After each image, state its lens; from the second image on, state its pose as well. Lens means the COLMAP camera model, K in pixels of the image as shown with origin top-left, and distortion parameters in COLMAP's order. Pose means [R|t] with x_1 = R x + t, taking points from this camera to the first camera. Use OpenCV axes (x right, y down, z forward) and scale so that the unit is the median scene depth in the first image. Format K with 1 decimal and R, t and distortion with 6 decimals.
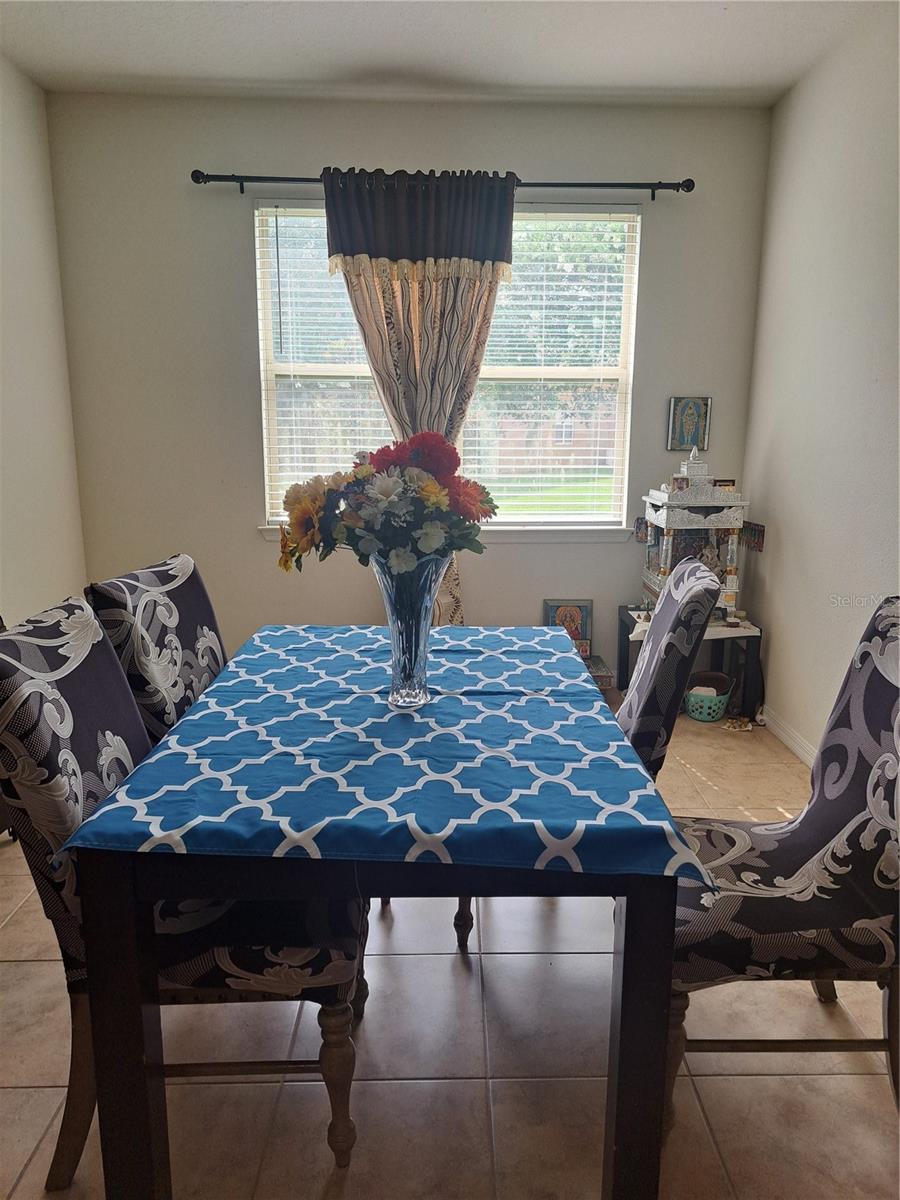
lens RADIAL K [[842.9, 0, 457.7], [0, 842.9, 611.7], [0, 0, 1]] dist [0.024862, -0.025706]
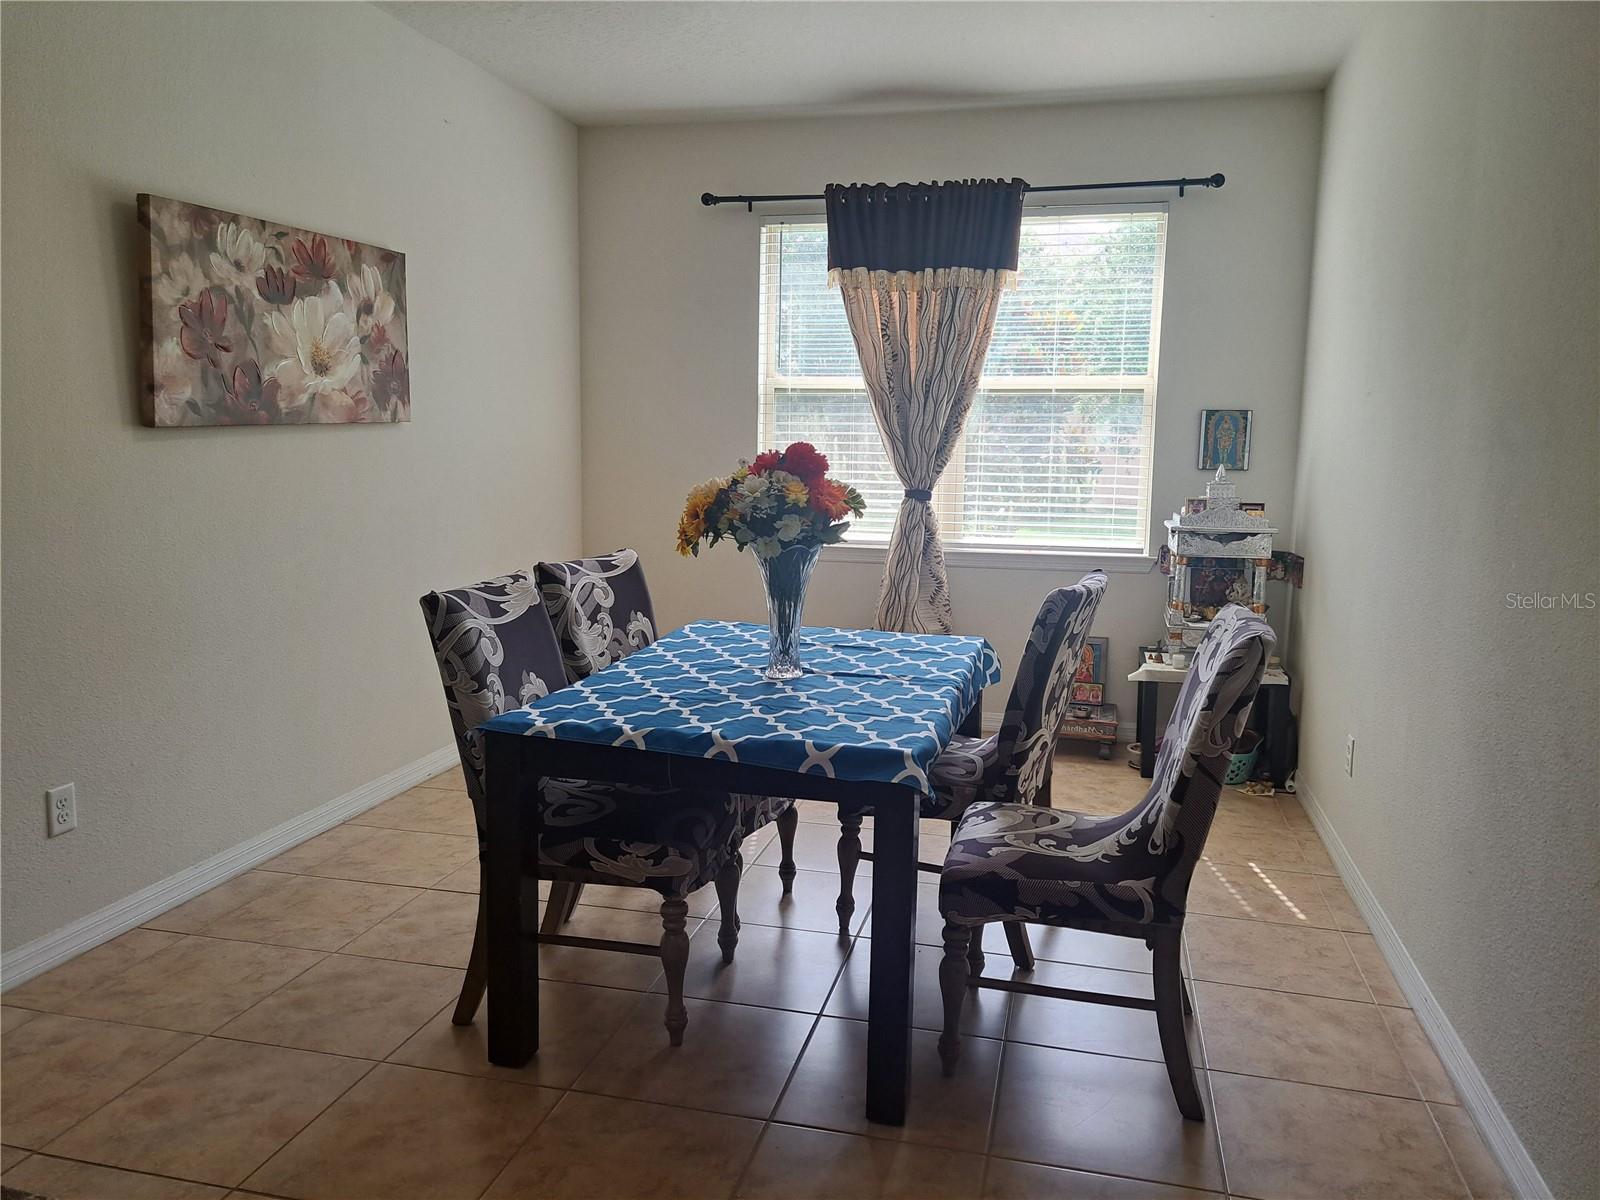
lens RADIAL K [[1123.9, 0, 801.8], [0, 1123.9, 586.5], [0, 0, 1]] dist [0.024862, -0.025706]
pose [[0.962747, 0.041274, -0.267235, 0.307665], [-0.065455, 0.994462, -0.082220, 0.092230], [0.262362, 0.096649, 0.960117, -0.382554]]
